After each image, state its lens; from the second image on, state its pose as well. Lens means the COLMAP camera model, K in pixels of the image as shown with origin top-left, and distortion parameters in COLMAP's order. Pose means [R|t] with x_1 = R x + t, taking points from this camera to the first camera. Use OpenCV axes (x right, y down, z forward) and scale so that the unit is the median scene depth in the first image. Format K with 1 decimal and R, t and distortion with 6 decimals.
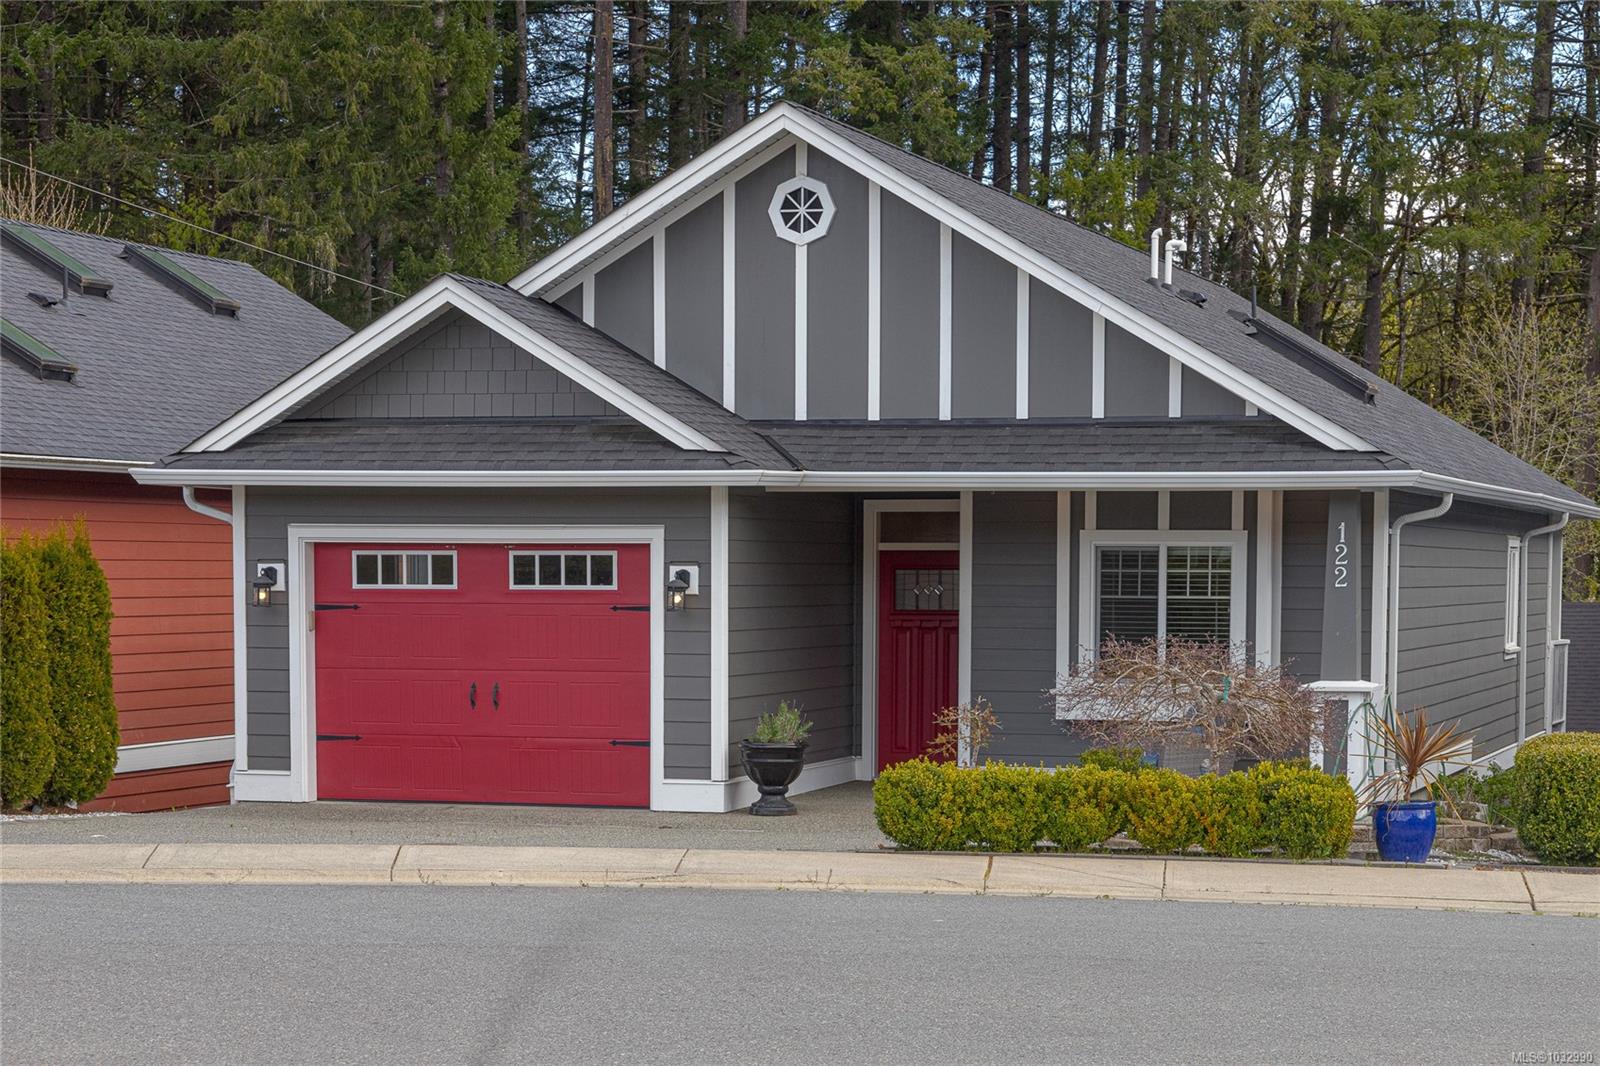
lens RADIAL K [[3493.0, 0, 800.8], [0, 3493.0, 872.7], [0, 0, 1]] dist [0.032198, 0.250758]
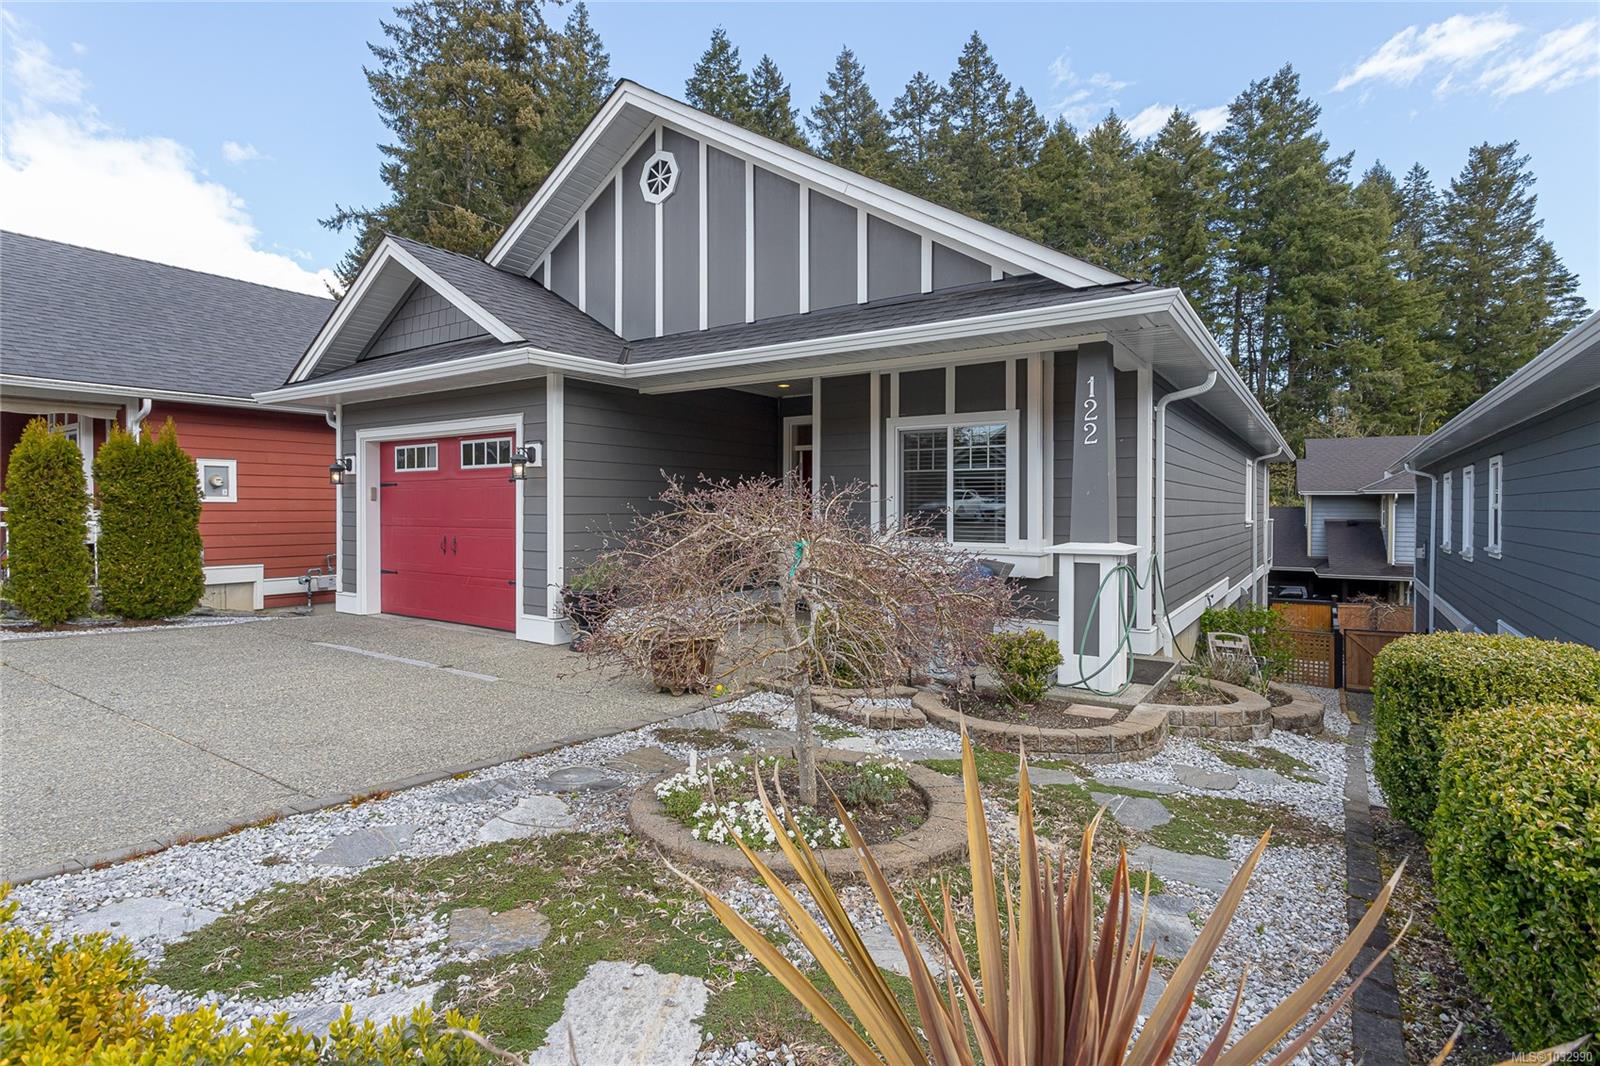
lens RADIAL K [[781.3, 0, 796.8], [0, 781.3, 513.9], [0, 0, 1]] dist [-0.000494, 0.000095]
pose [[0.955641, 0.000354, -0.294534, 0.136987], [-0.023993, 0.996769, -0.076649, -0.043417], [0.293555, 0.080316, 0.952562, 0.755959]]
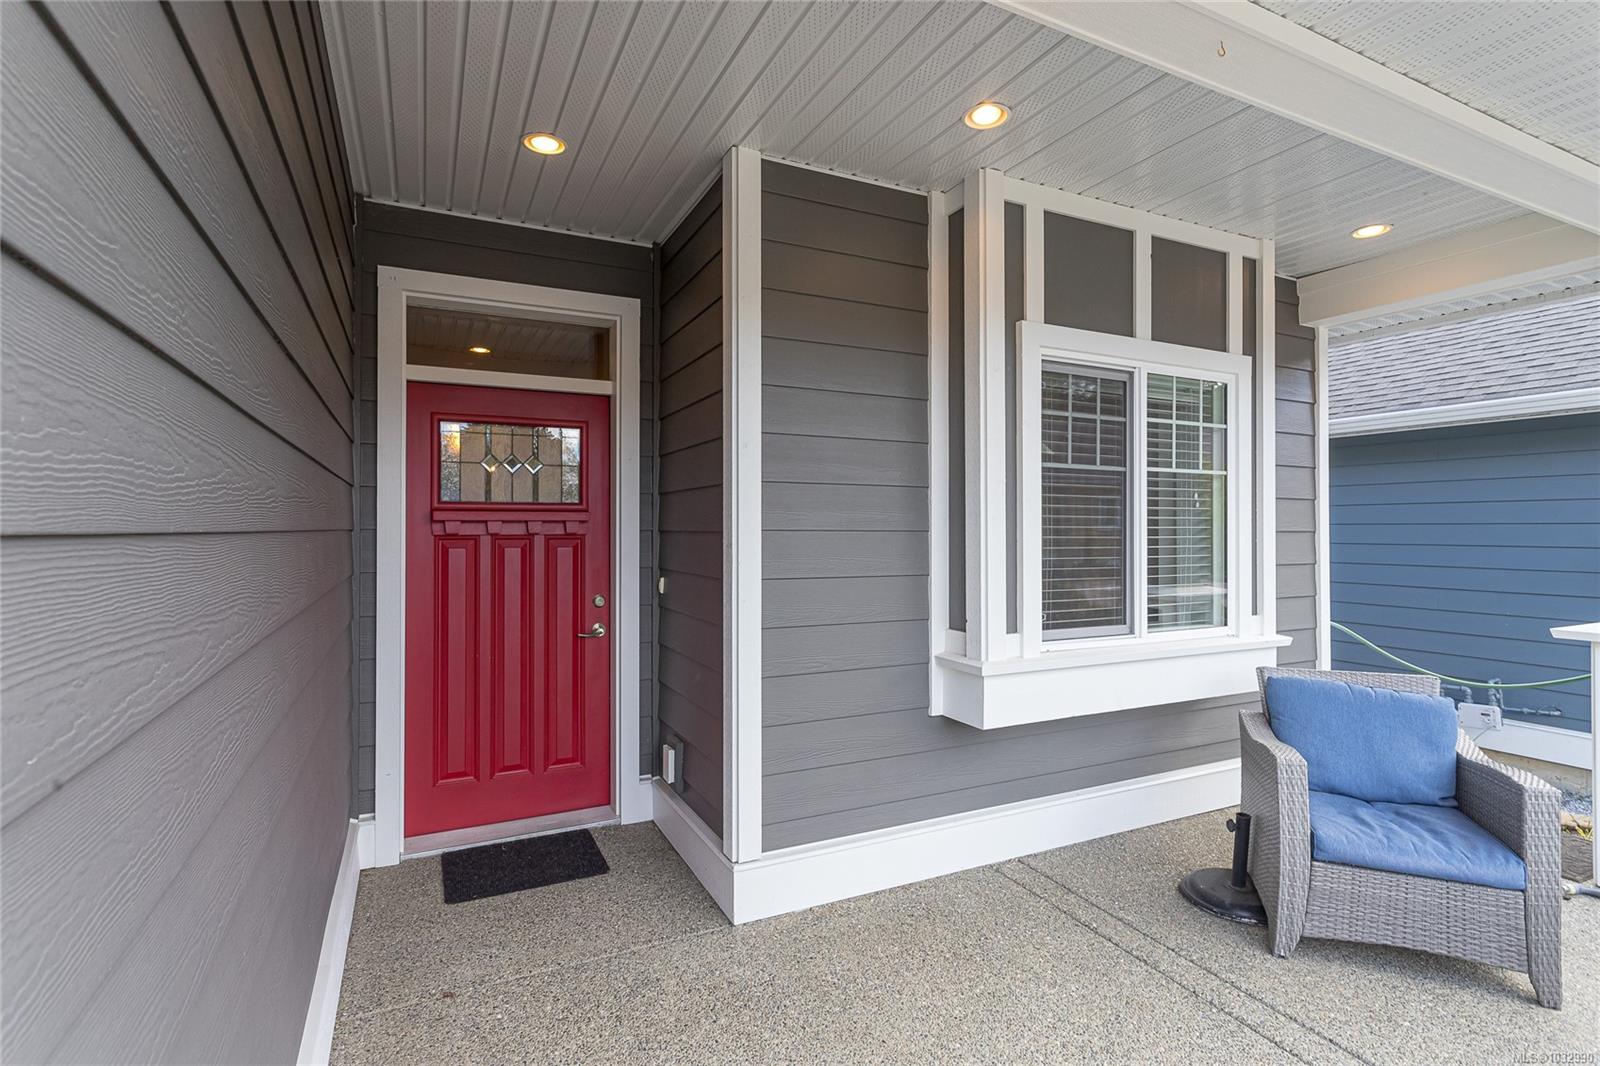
lens RADIAL K [[760.4, 0, 781.4], [0, 760.4, 528.3], [0, 0, 1]] dist [-0.000274, 0.000005]
pose [[0.729905, -0.001407, 0.683547, -0.013407], [0.061504, 0.996077, -0.063625, -0.068364], [-0.680776, 0.088481, 0.727128, 0.988665]]
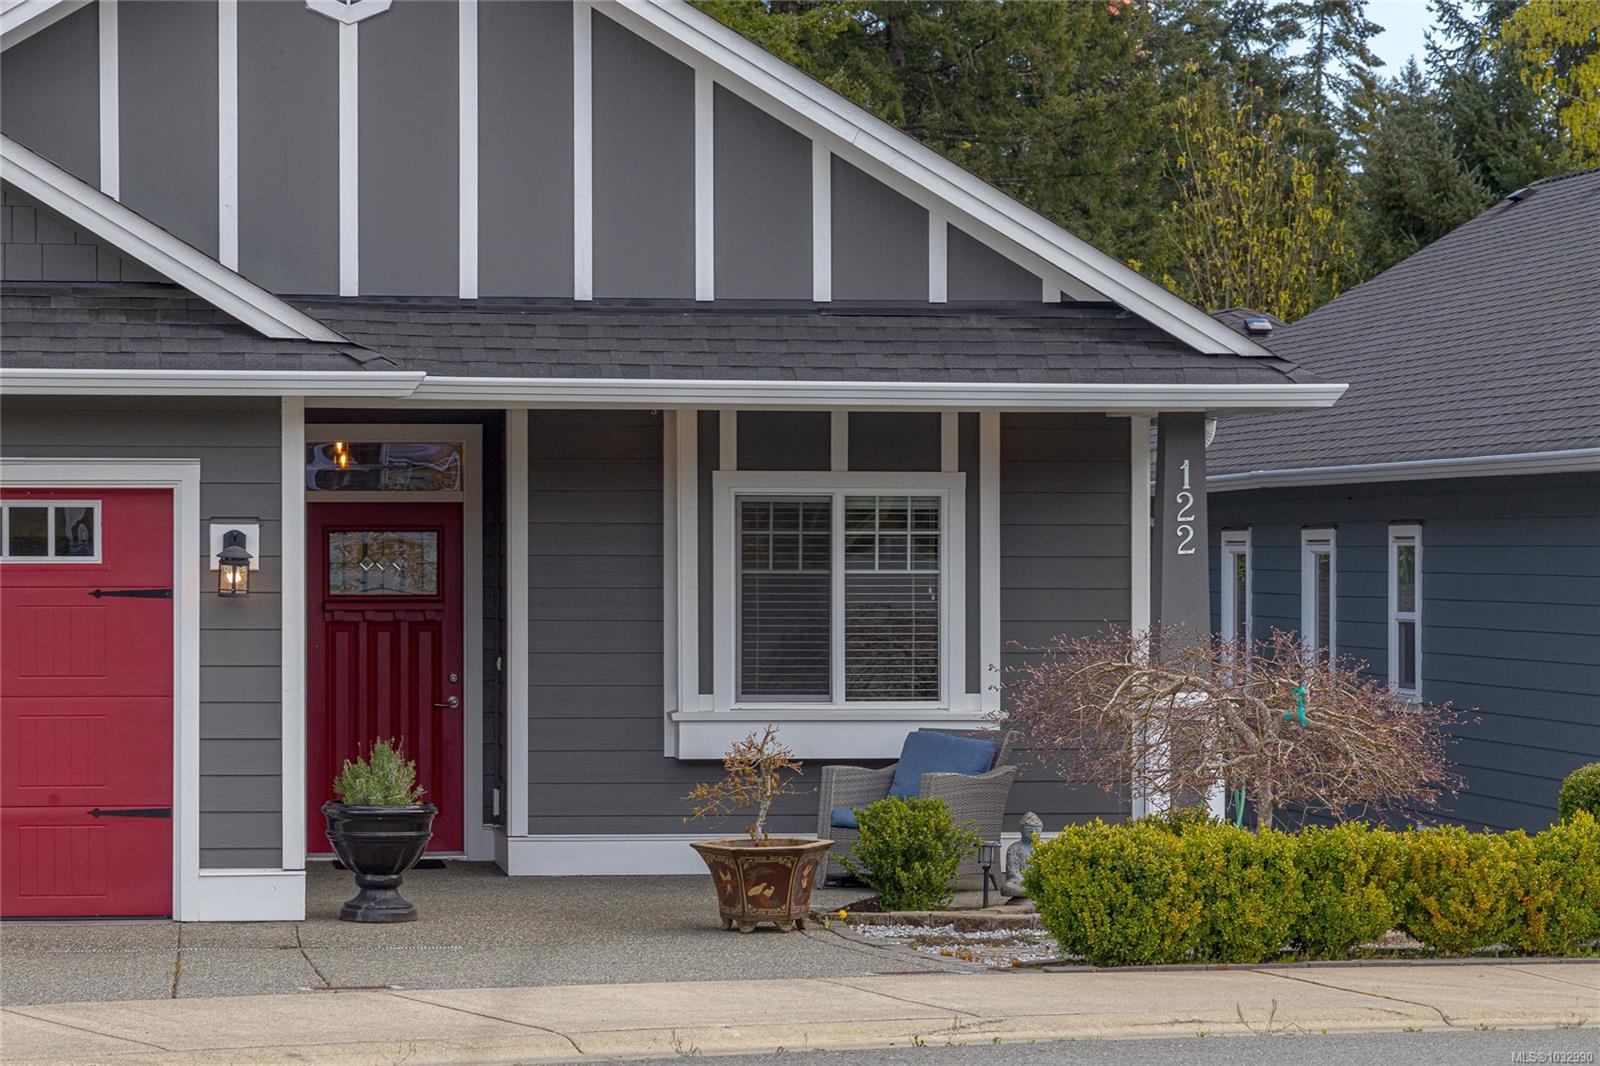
lens RADIAL K [[4909.0, 0, 800.0], [0, 4909.0, 533.0], [0, 0, 1]] dist [0.084793, -1.192346]
pose [[0.902247, -0.001496, 0.431217, -0.315580], [0.040199, 0.995931, -0.080655, -0.011713], [-0.429342, 0.090105, 0.898636, 0.171145]]
